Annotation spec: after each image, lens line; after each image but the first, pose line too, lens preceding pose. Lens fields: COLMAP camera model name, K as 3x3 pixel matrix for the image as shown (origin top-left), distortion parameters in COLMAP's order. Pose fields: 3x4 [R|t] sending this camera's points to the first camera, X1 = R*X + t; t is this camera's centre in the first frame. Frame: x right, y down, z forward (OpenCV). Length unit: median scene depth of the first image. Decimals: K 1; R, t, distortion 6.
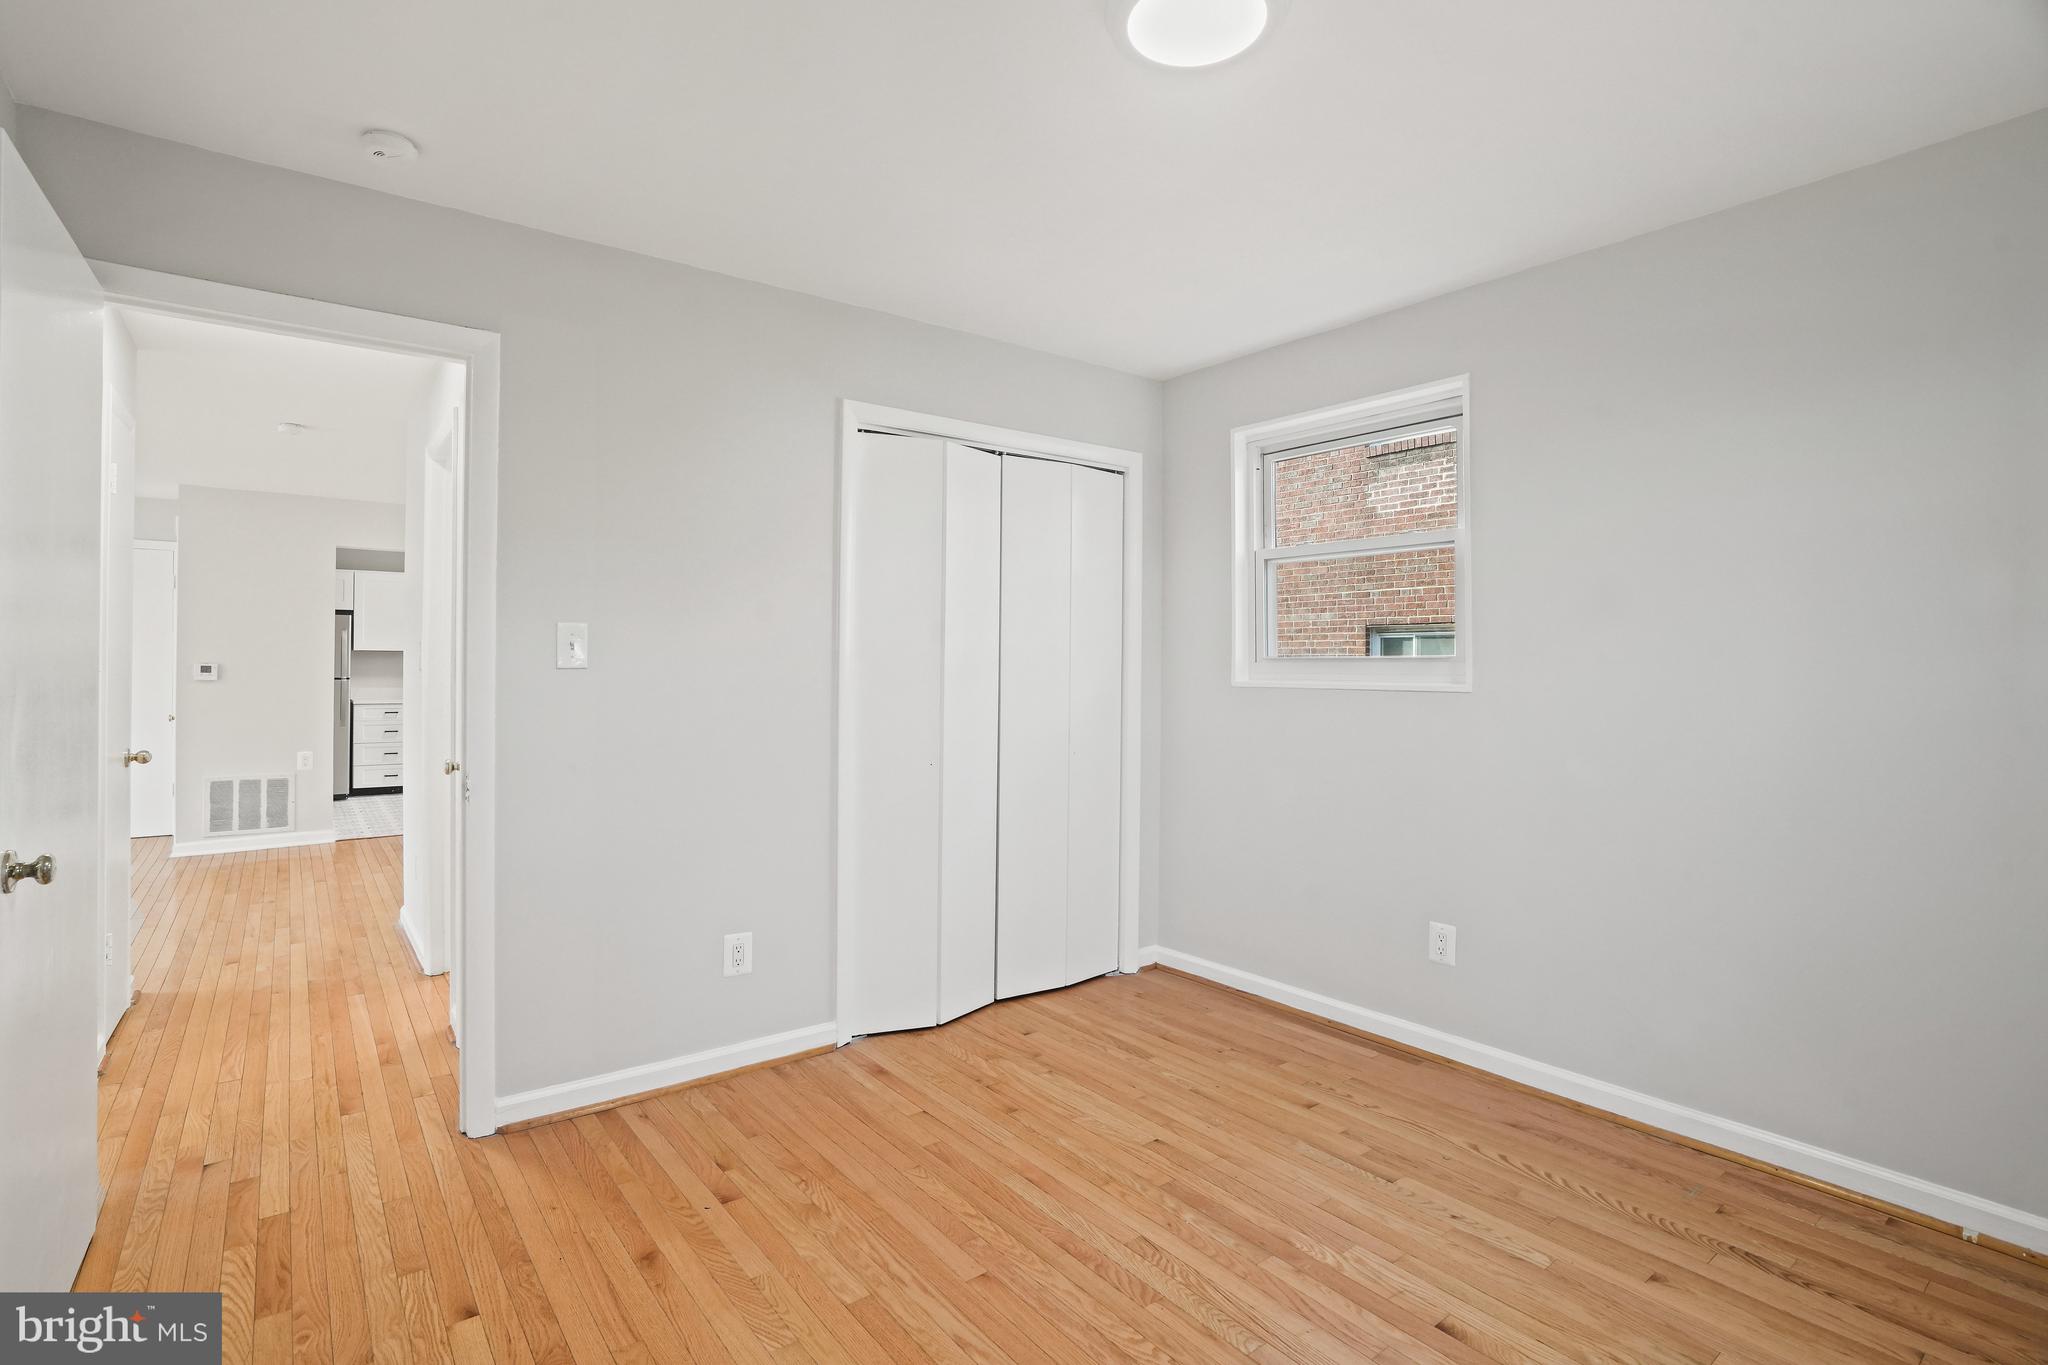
lens RADIAL K [[971.8, 0, 1014.8], [0, 971.8, 672.8], [0, 0, 1]] dist [-0.048418, 0.018328]
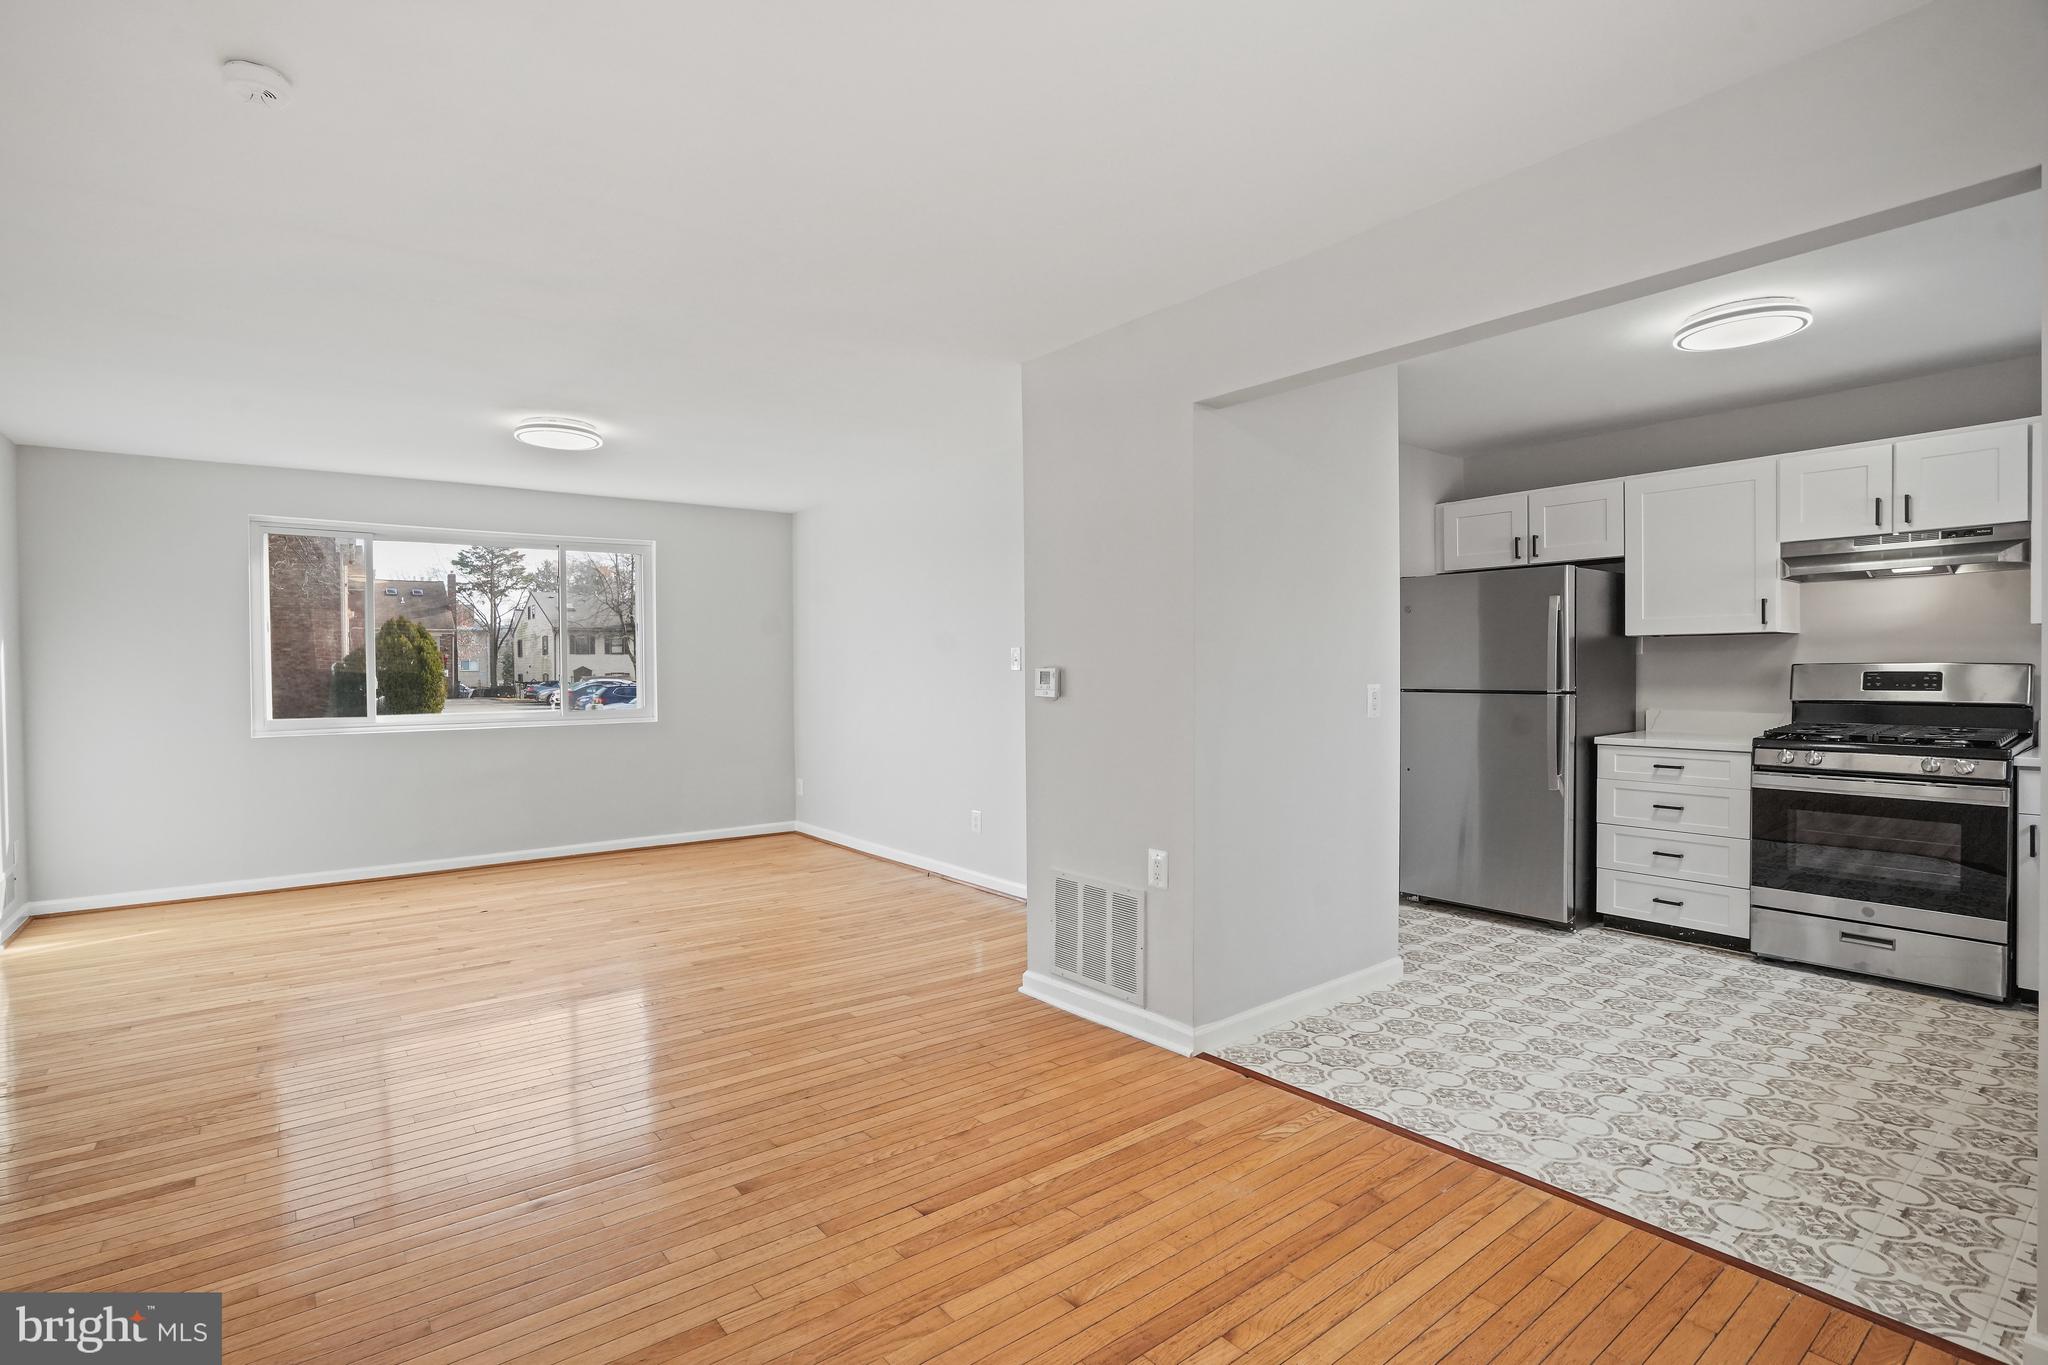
lens RADIAL K [[986.6, 0, 1014.4], [0, 986.6, 690.4], [0, 0, 1]] dist [-0.051404, 0.021872]
pose [[0.006414, 0.015391, -0.999861, -0.255720], [0.002492, 0.999878, 0.015407, -0.005313], [0.999976, -0.002591, 0.006375, 0.932214]]
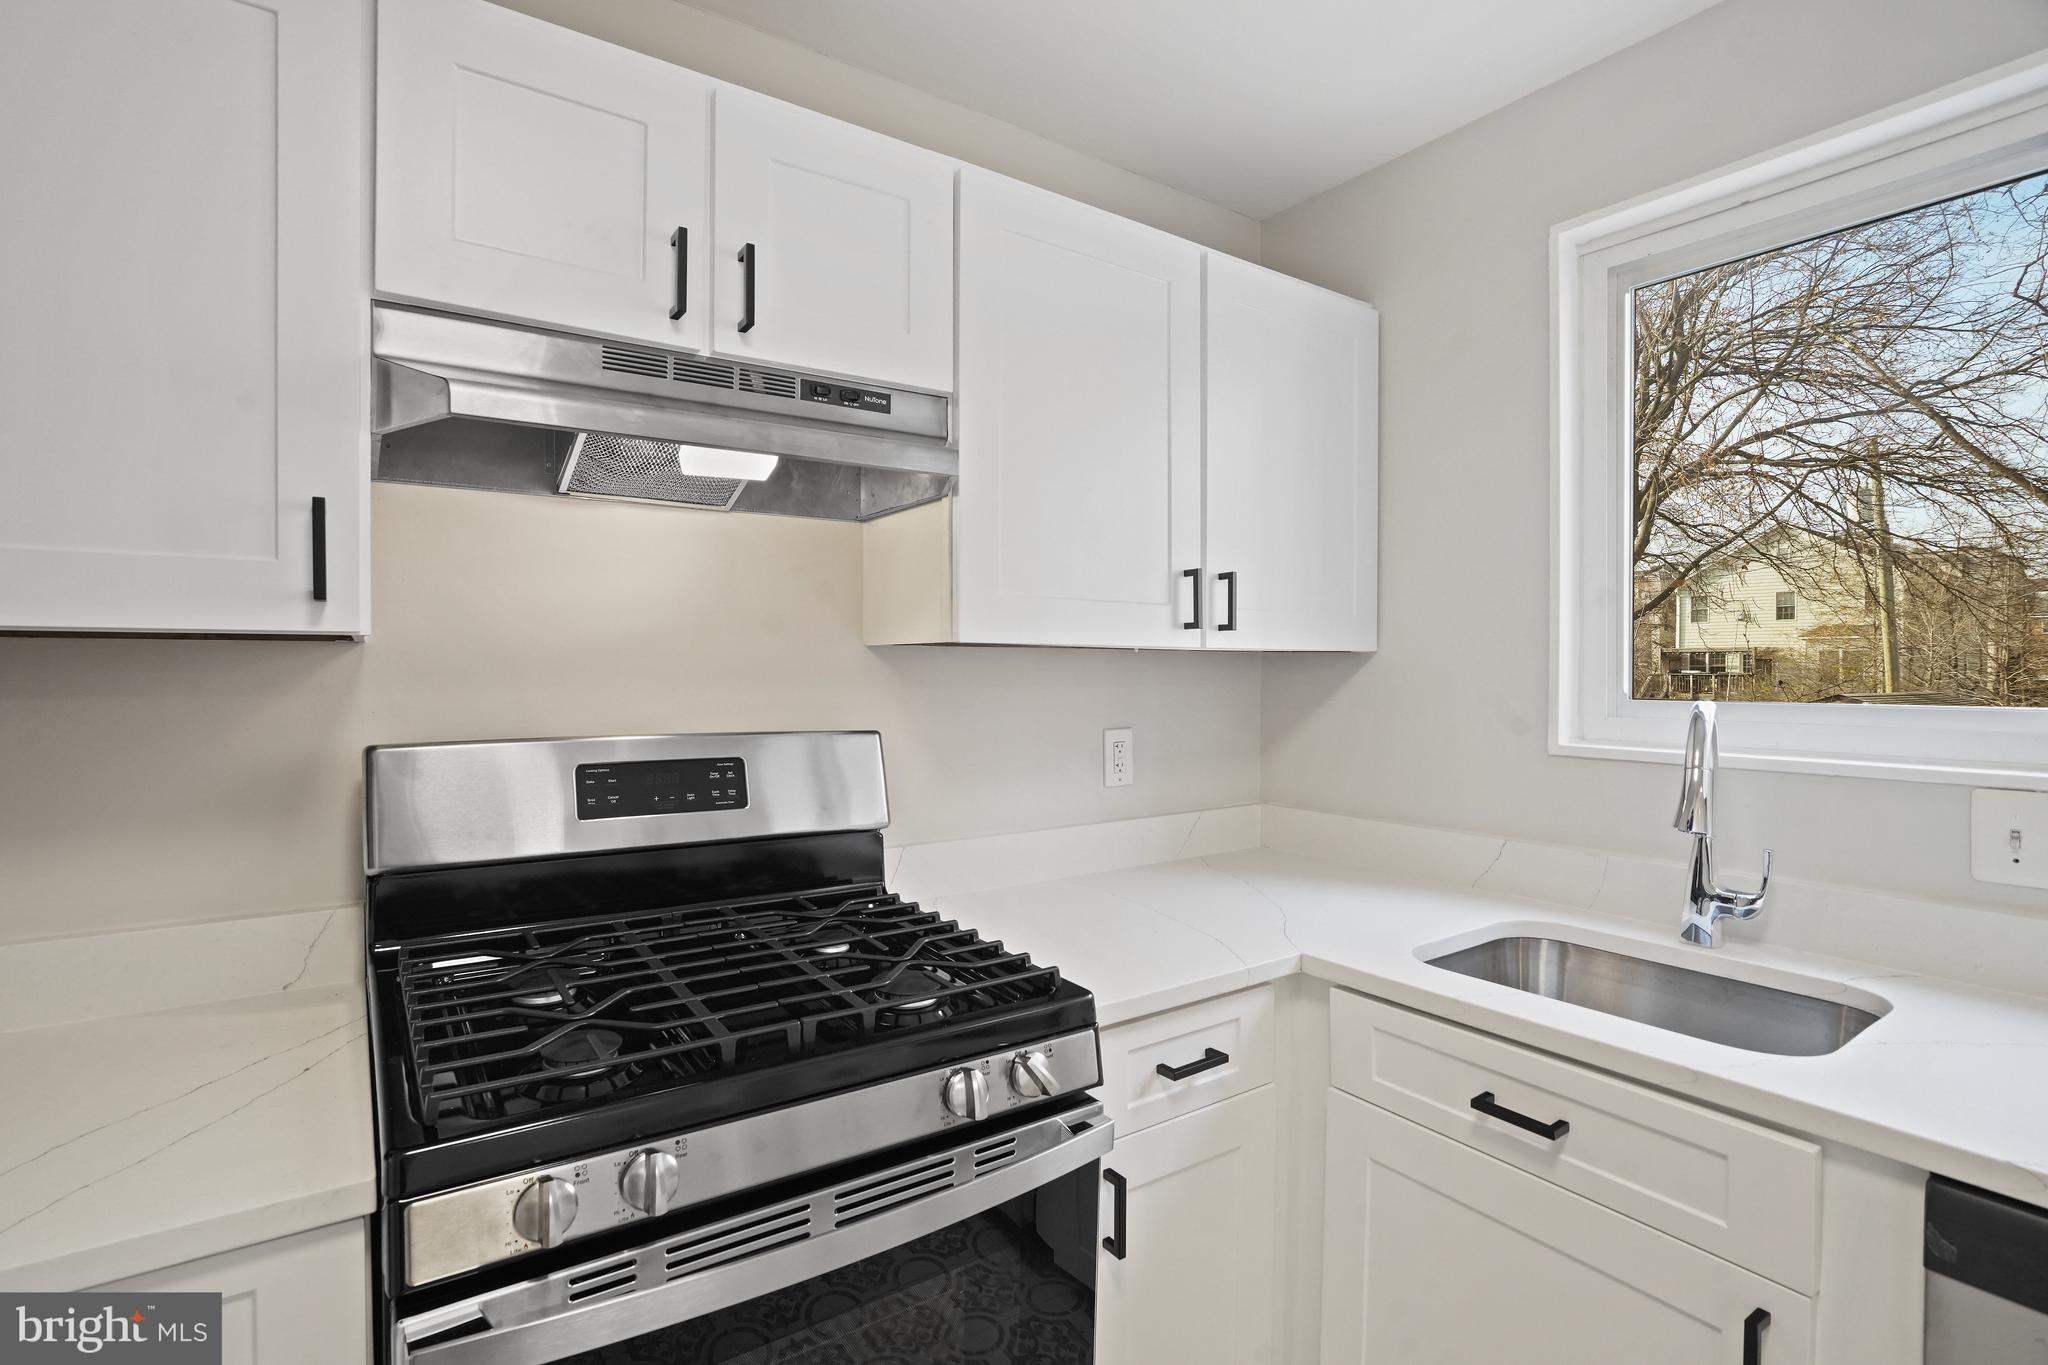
lens RADIAL K [[967.8, 0, 1002.9], [0, 967.8, 684.1], [0, 0, 1]] dist [-0.050976, 0.018970]
pose [[0.998591, -0.004813, -0.052852, -0.769153], [0.005312, 0.999943, 0.009304, -0.025350], [0.052804, -0.009572, 0.998559, 1.282275]]
